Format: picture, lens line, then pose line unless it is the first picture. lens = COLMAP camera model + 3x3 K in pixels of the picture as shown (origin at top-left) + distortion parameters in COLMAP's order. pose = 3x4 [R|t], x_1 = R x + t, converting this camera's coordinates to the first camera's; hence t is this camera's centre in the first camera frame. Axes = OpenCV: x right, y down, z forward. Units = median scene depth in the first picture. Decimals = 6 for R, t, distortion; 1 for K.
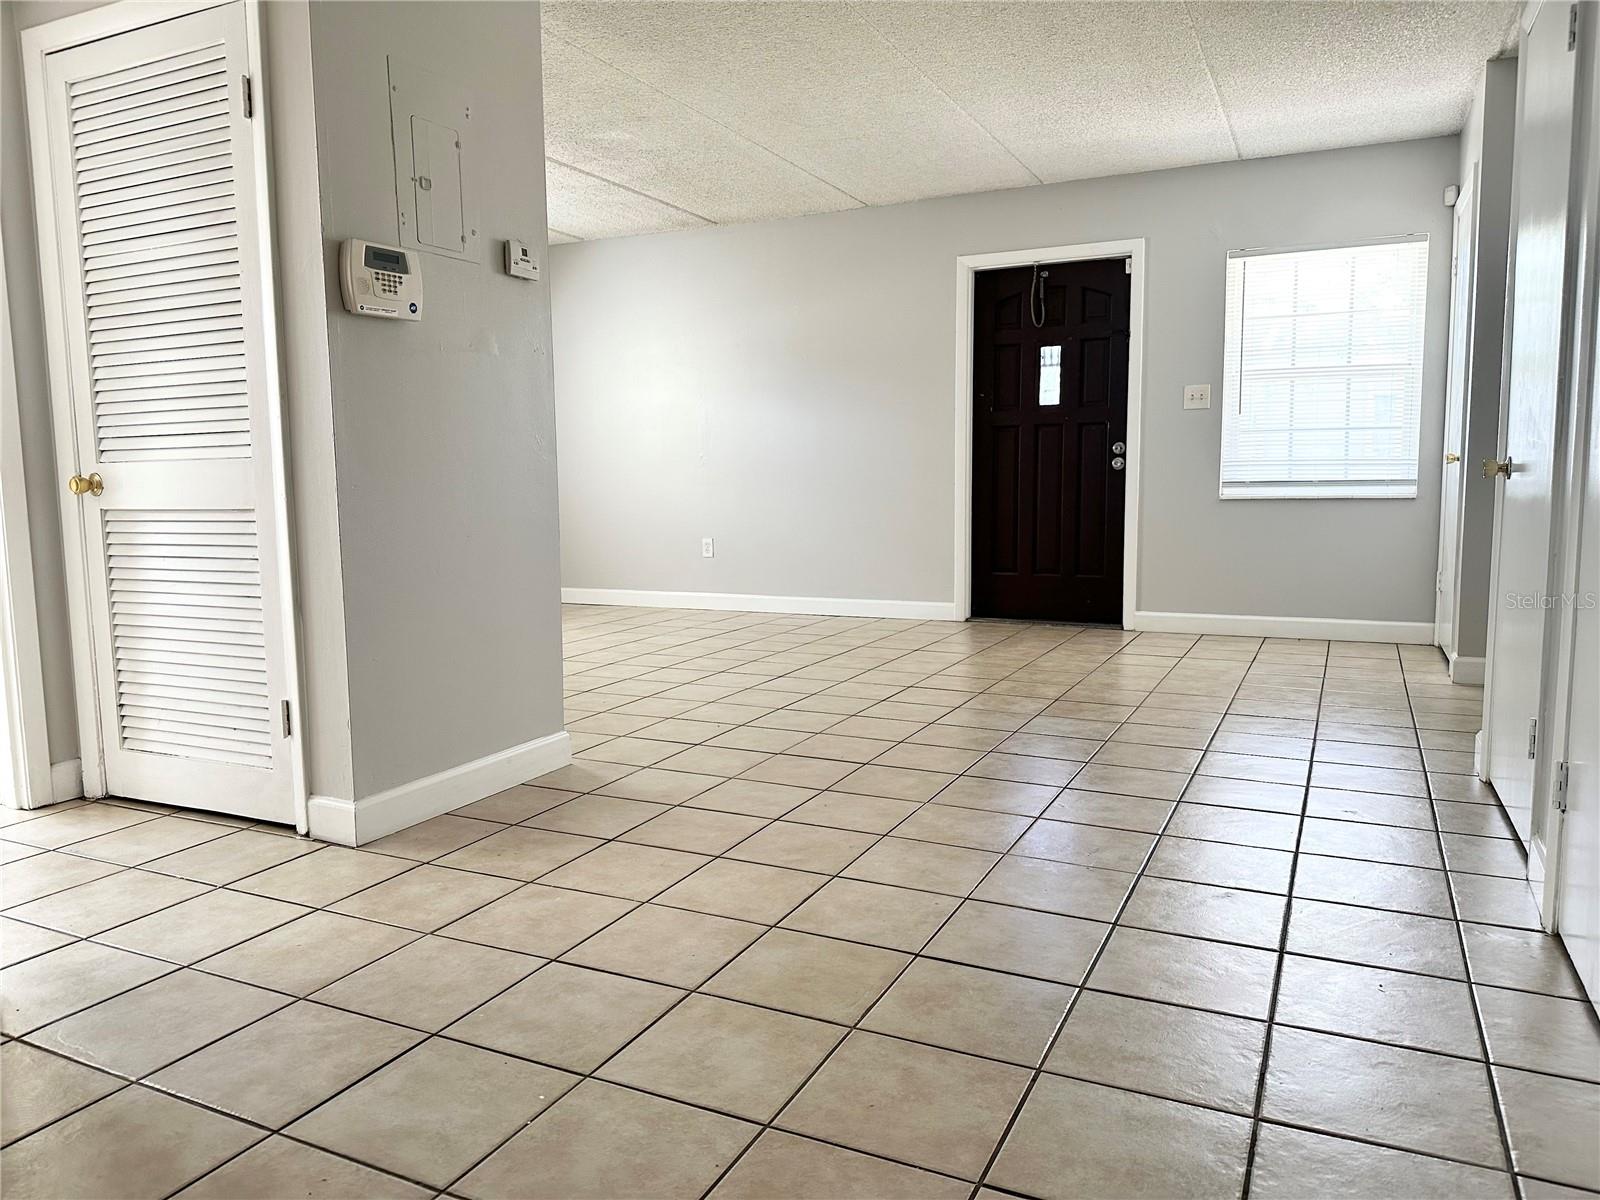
lens RADIAL K [[1134.0, 0, 797.6], [0, 1134.0, 600.0], [0, 0, 1]] dist [0.032749, -0.041171]
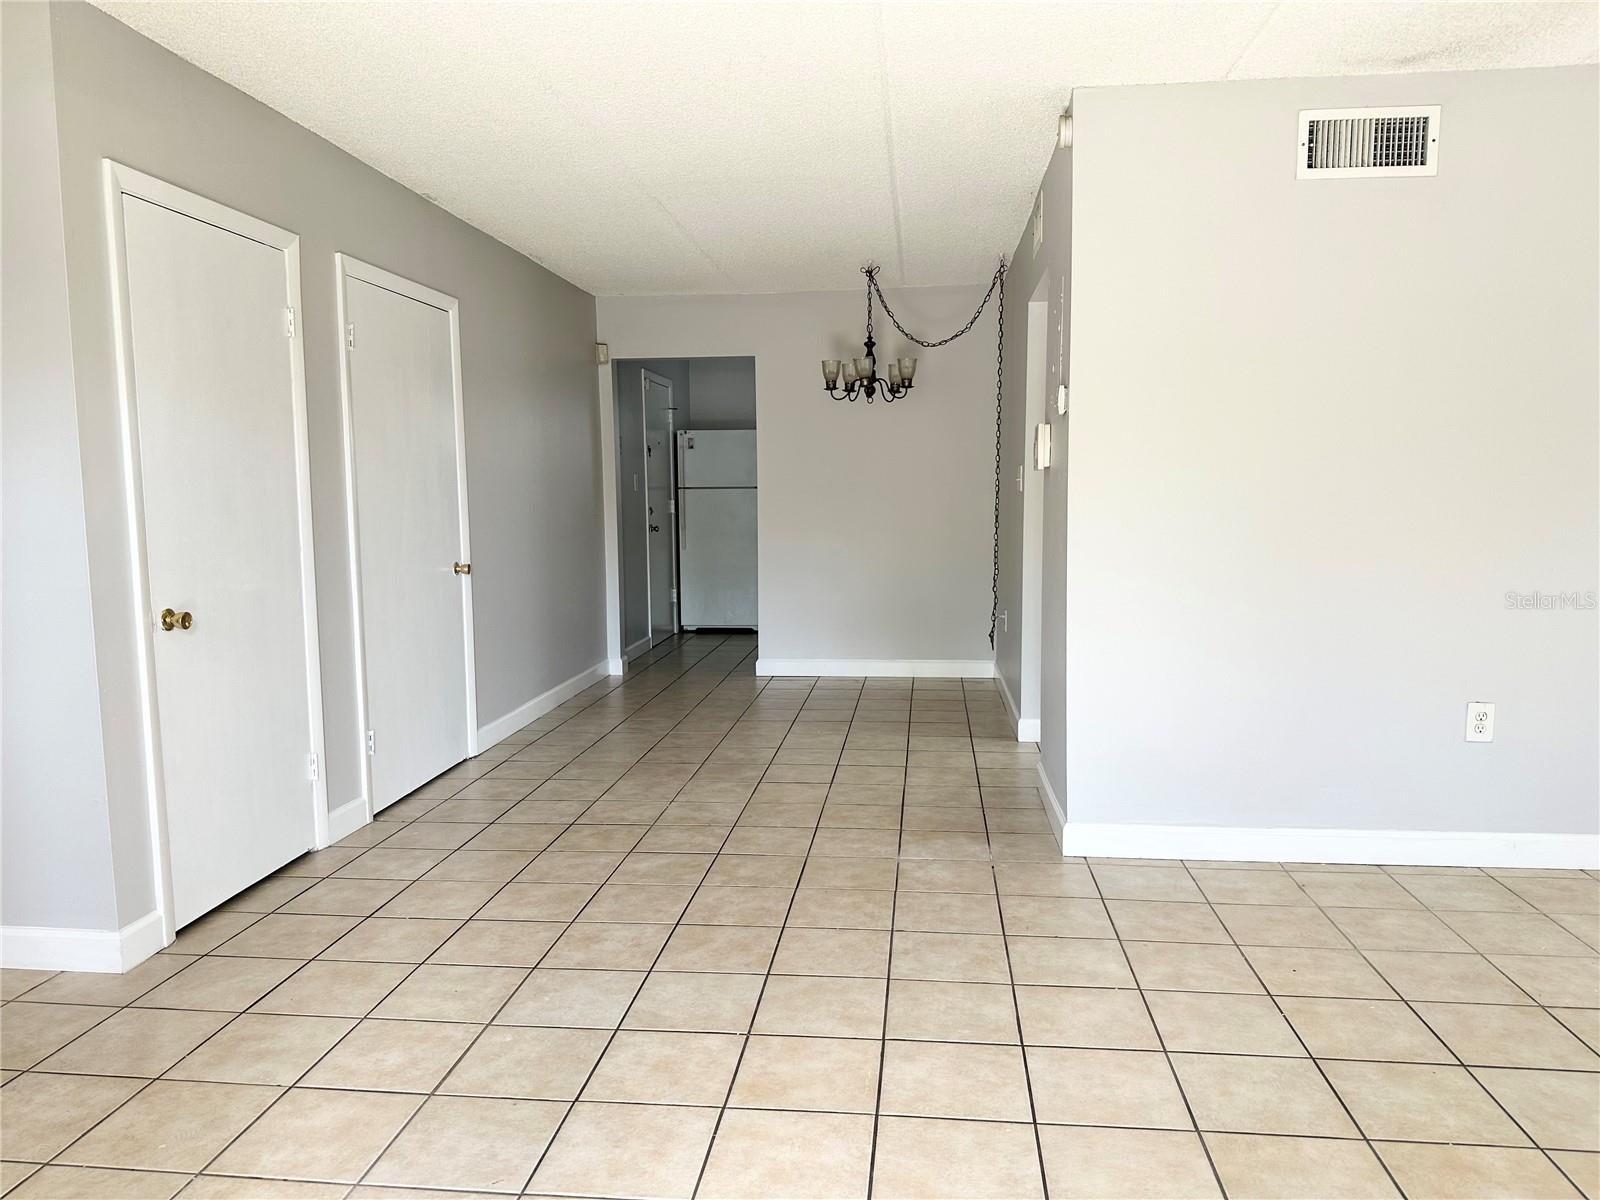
lens RADIAL K [[1134.0, 0, 805.1], [0, 1134.0, 592.5], [0, 0, 1]] dist [0.032749, -0.041171]
pose [[-0.944615, 0.049570, -0.324415, 0.516652], [-0.018773, 0.978746, 0.204213, -0.444512], [0.327642, 0.198994, -0.923608, 2.664914]]
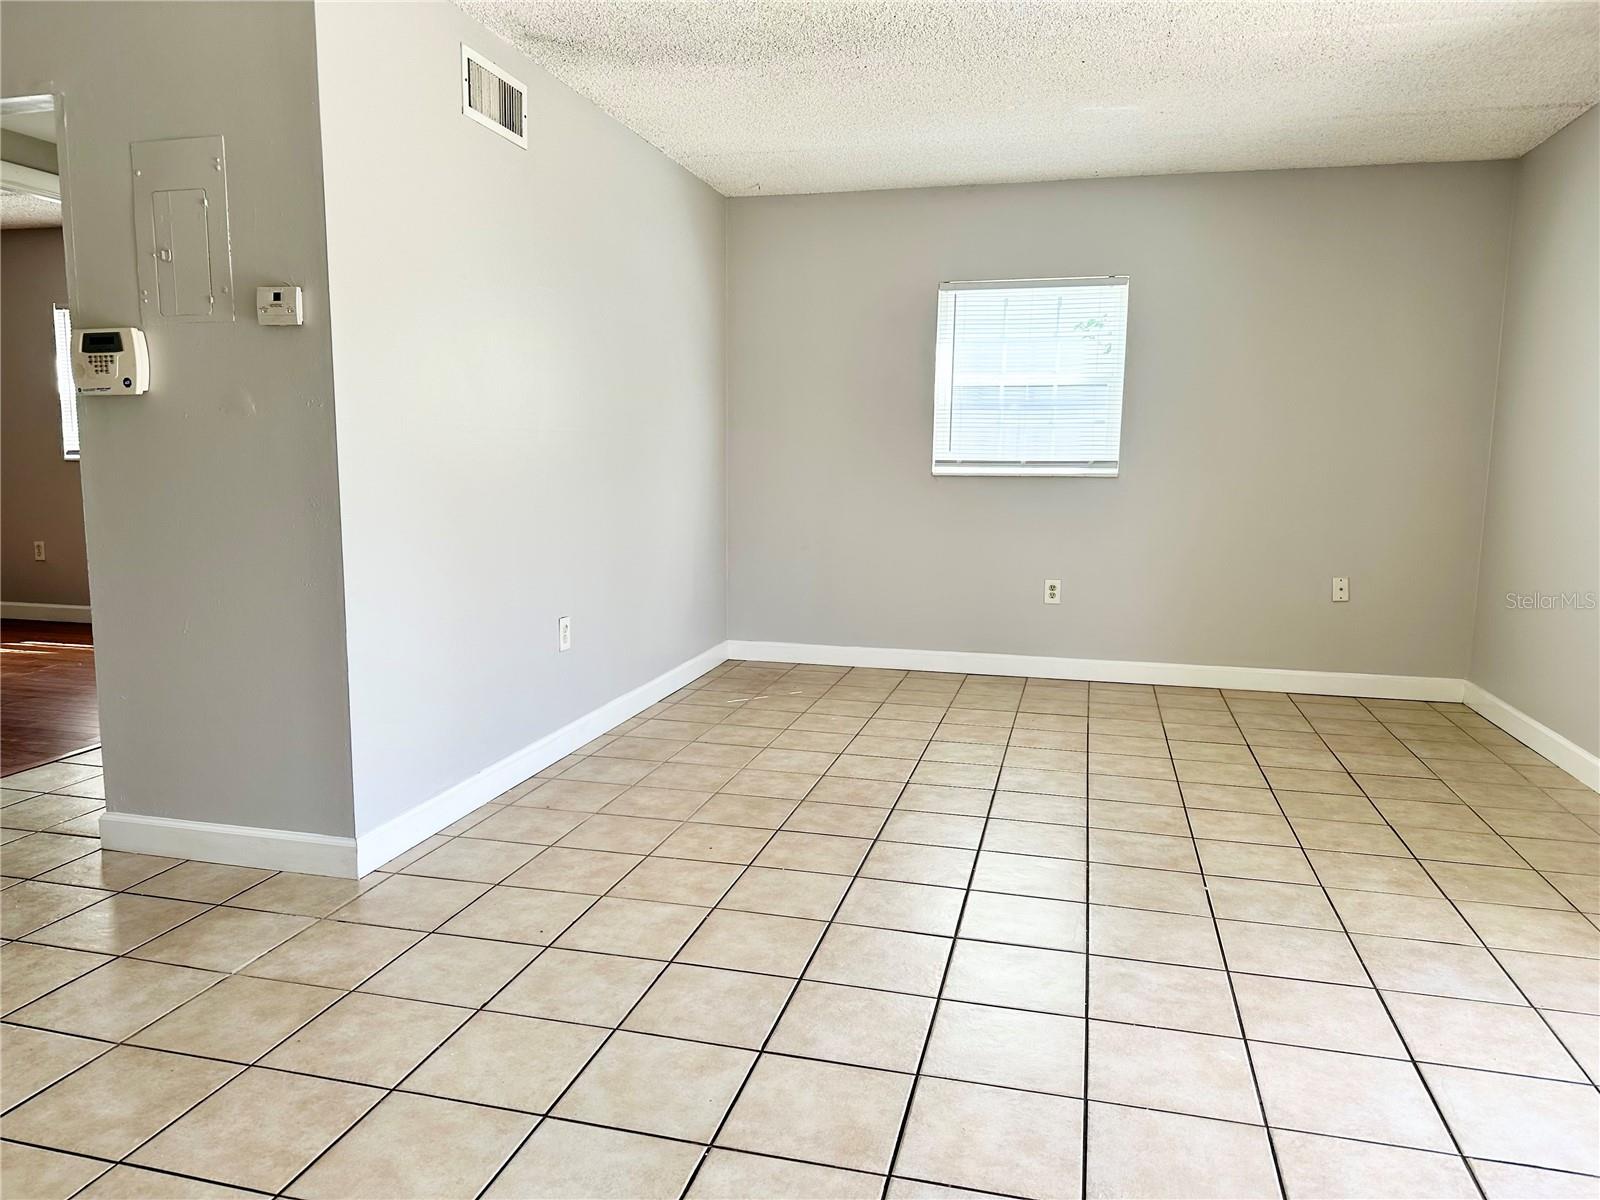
lens RADIAL K [[1134.0, 0, 792.0], [0, 1134.0, 589.9], [0, 0, 1]] dist [0.032749, -0.041171]
pose [[0.189297, 0.134706, -0.972636, 0.967430], [-0.115806, 0.986695, 0.114115, -0.299176], [0.975067, 0.091035, 0.202379, 1.610401]]
